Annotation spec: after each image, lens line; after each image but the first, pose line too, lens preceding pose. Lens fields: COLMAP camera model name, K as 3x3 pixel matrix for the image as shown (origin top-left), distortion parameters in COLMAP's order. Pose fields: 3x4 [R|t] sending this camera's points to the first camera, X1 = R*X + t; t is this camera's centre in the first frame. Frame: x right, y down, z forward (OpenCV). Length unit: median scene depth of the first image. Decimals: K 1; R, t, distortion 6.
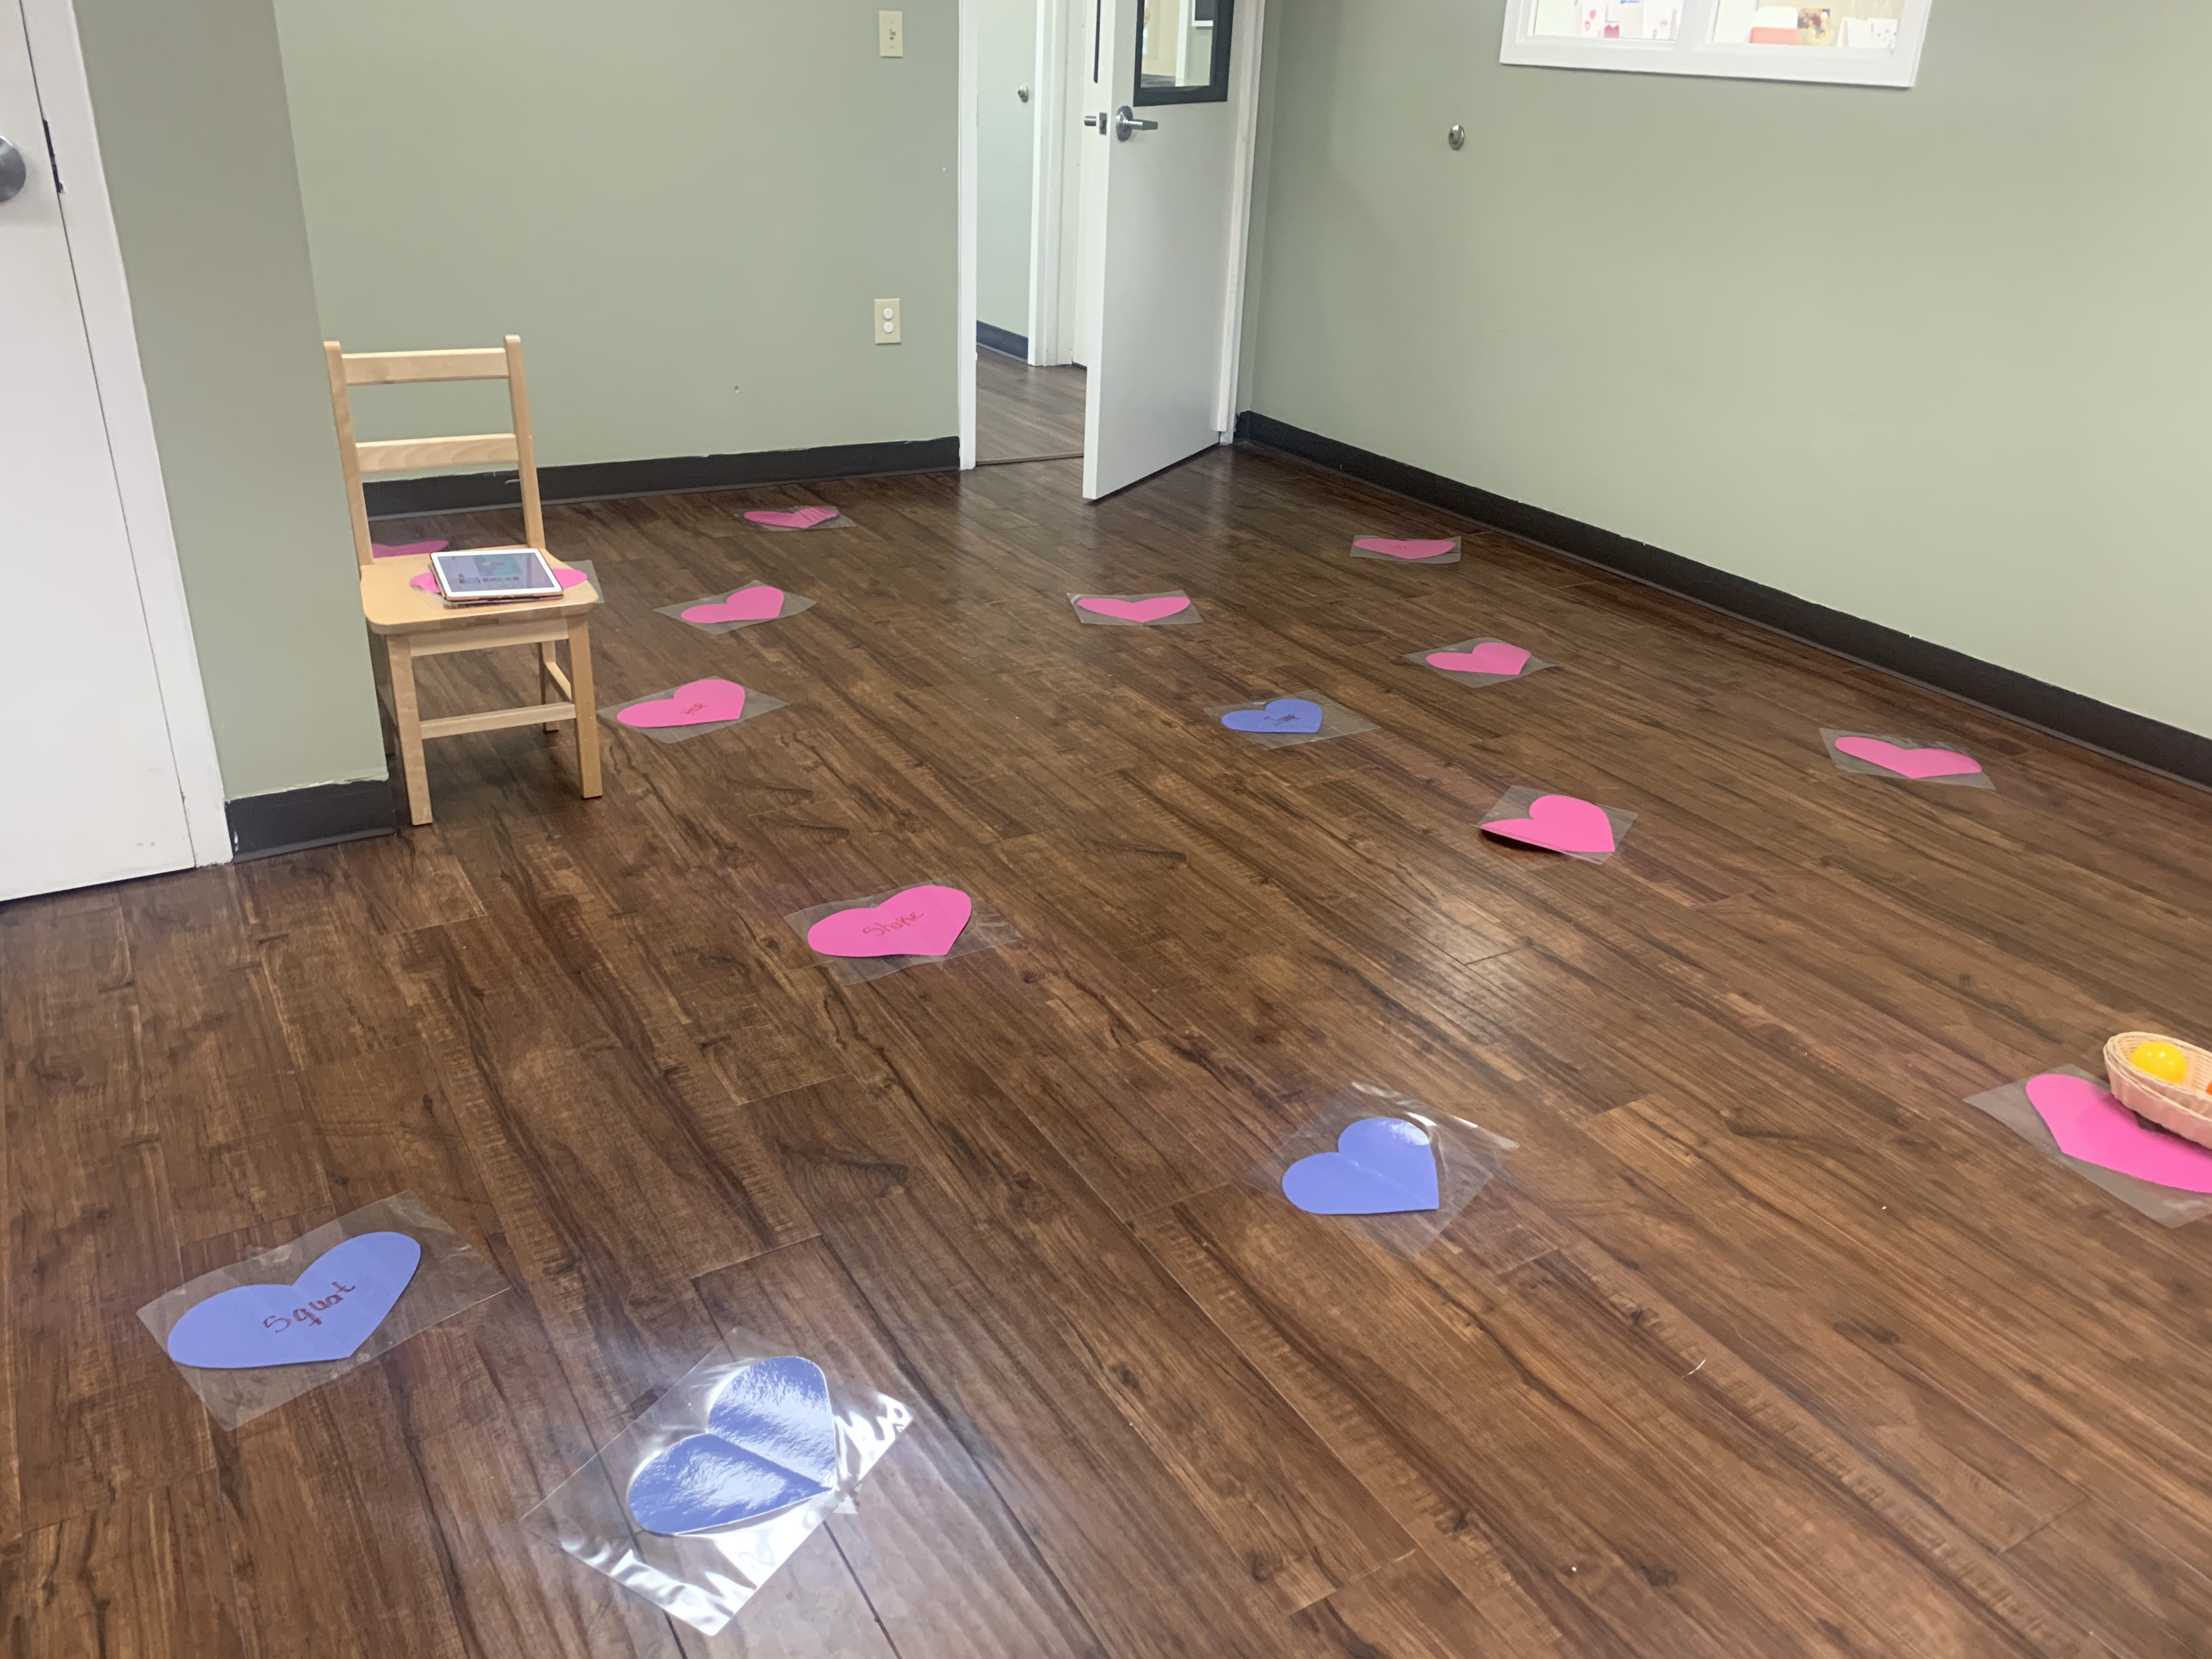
lens RADIAL K [[1673.7, 0, 1109.7], [0, 1673.7, 832.3], [0, 0, 1]] dist [-0.000943, 0.003095]
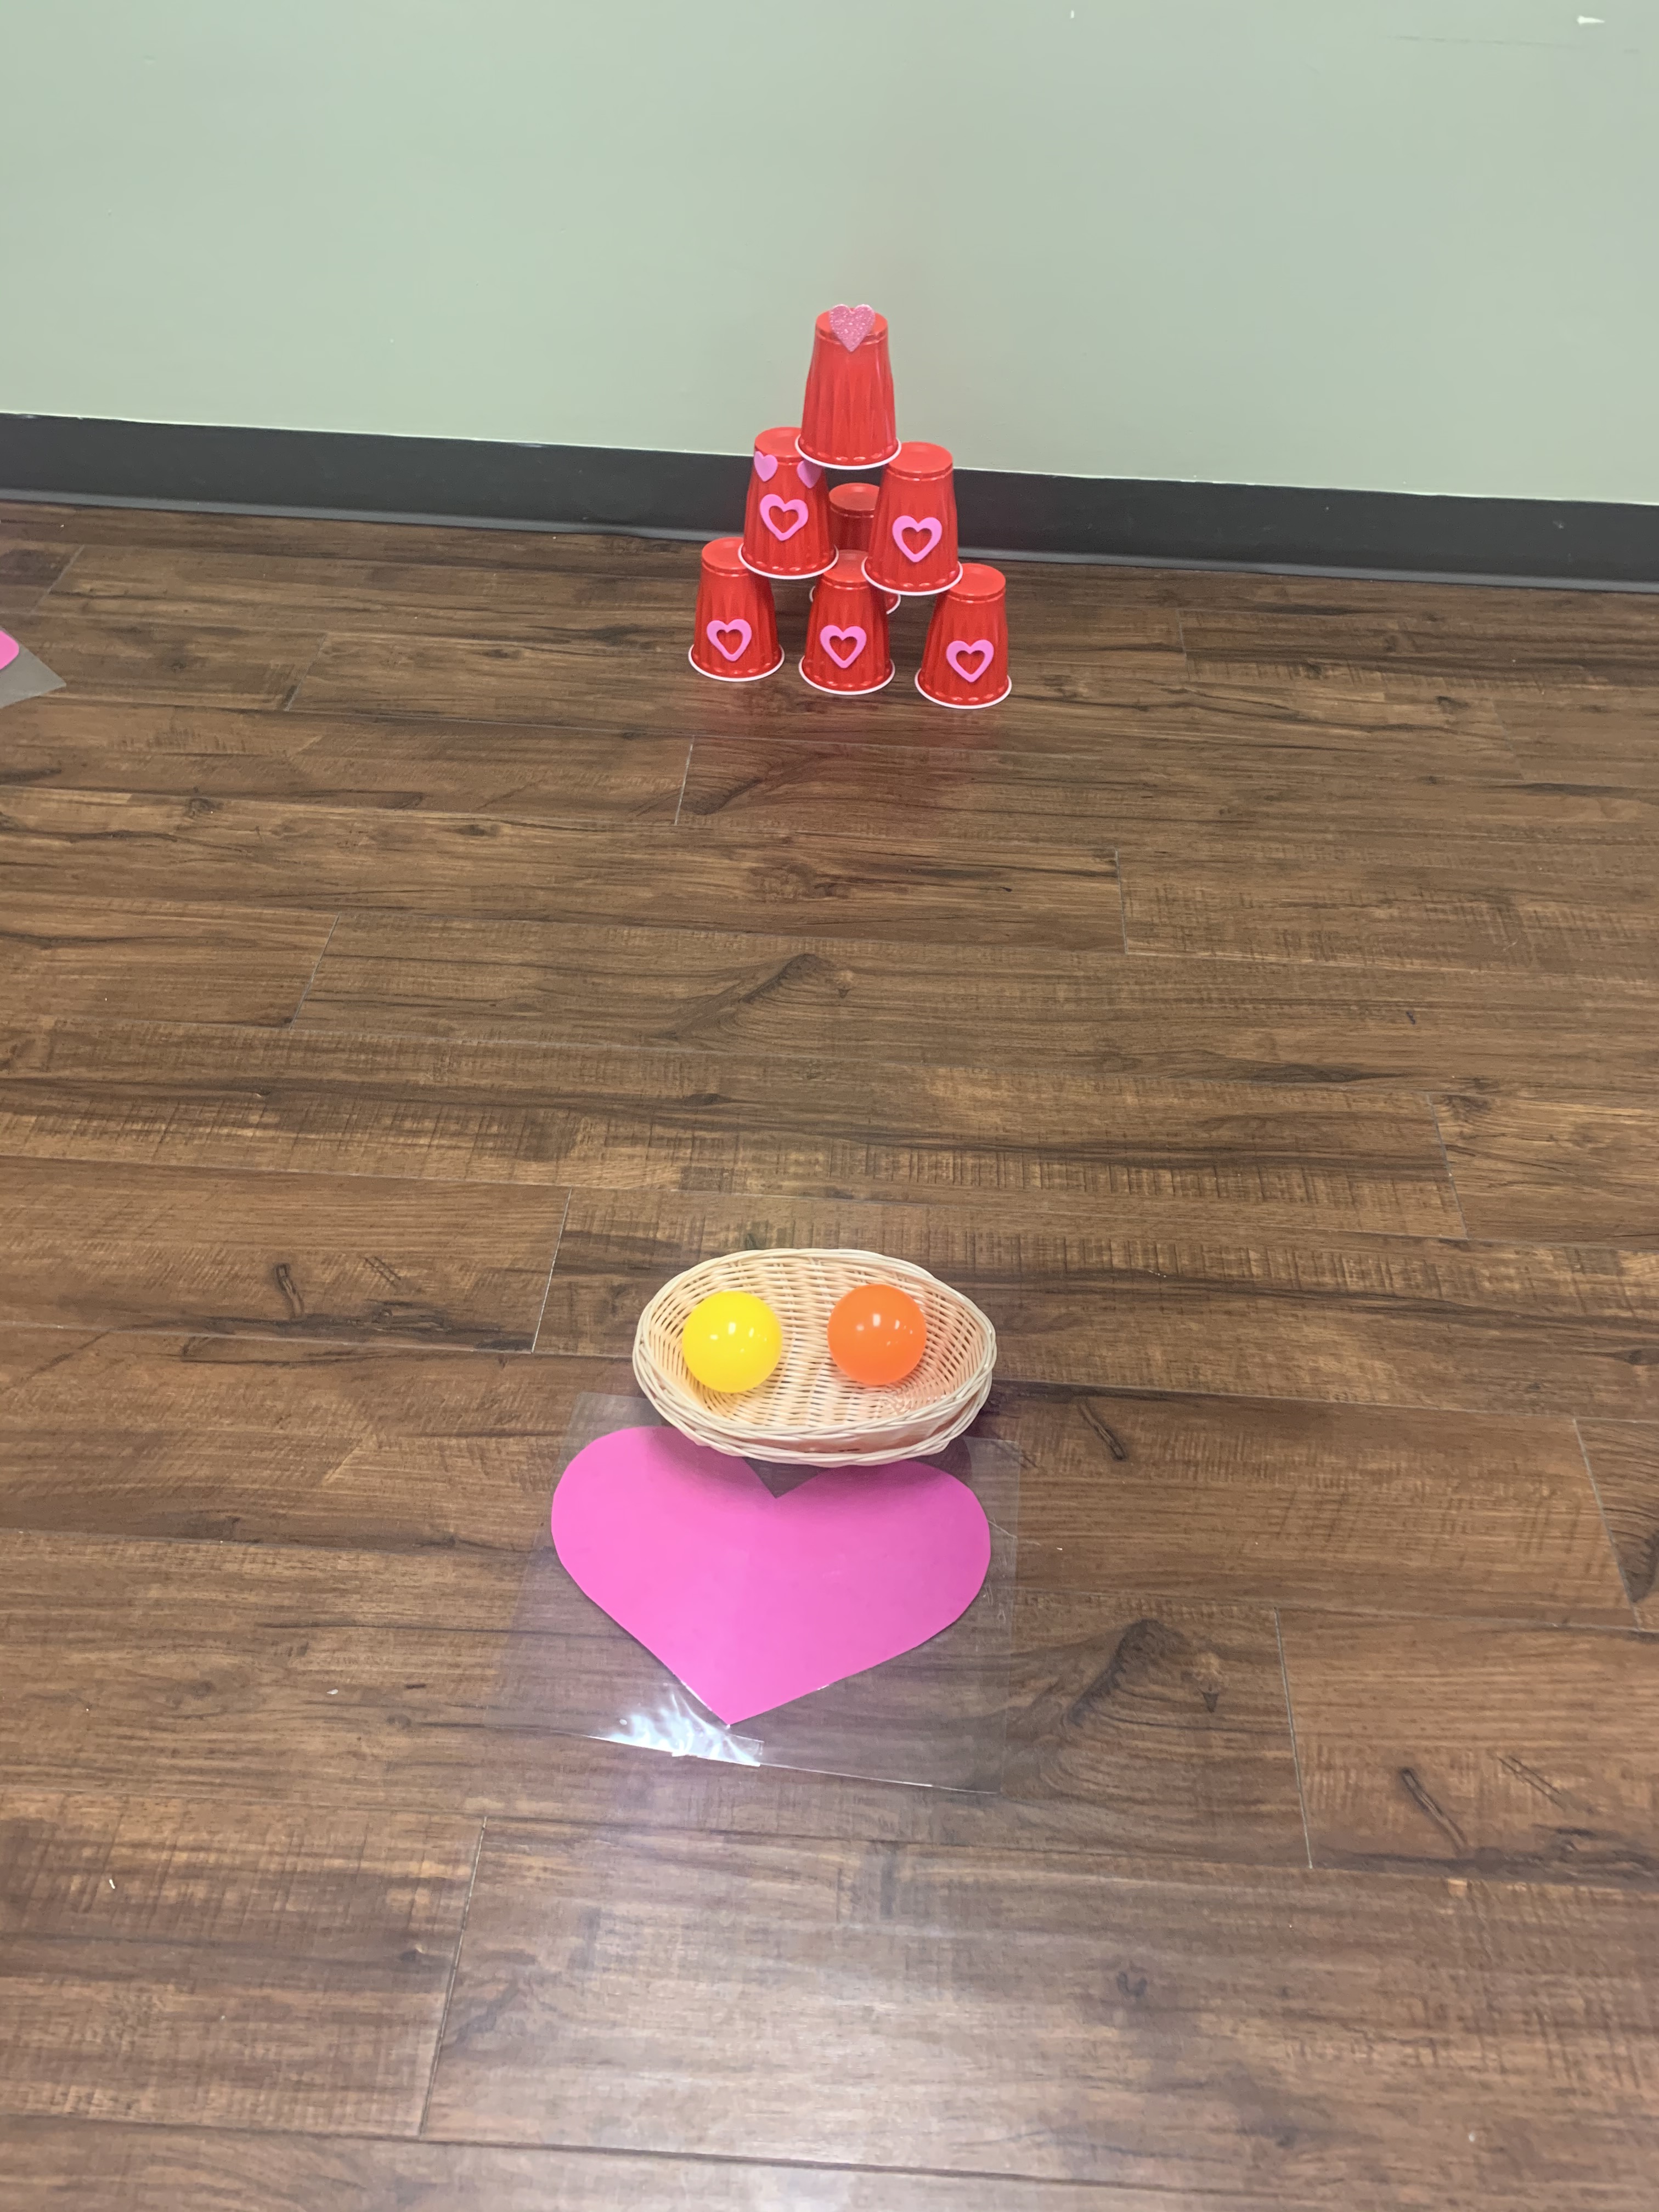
lens RADIAL K [[1673.7, 0, 832.8], [0, 1673.7, 1103.1], [0, 0, 1]] dist [-0.000943, 0.003095]
pose [[0.559535, -0.602957, 0.568651, 1.054087], [0.347898, 0.793604, 0.499159, -0.361224], [-0.752255, -0.081464, 0.653817, 1.718817]]
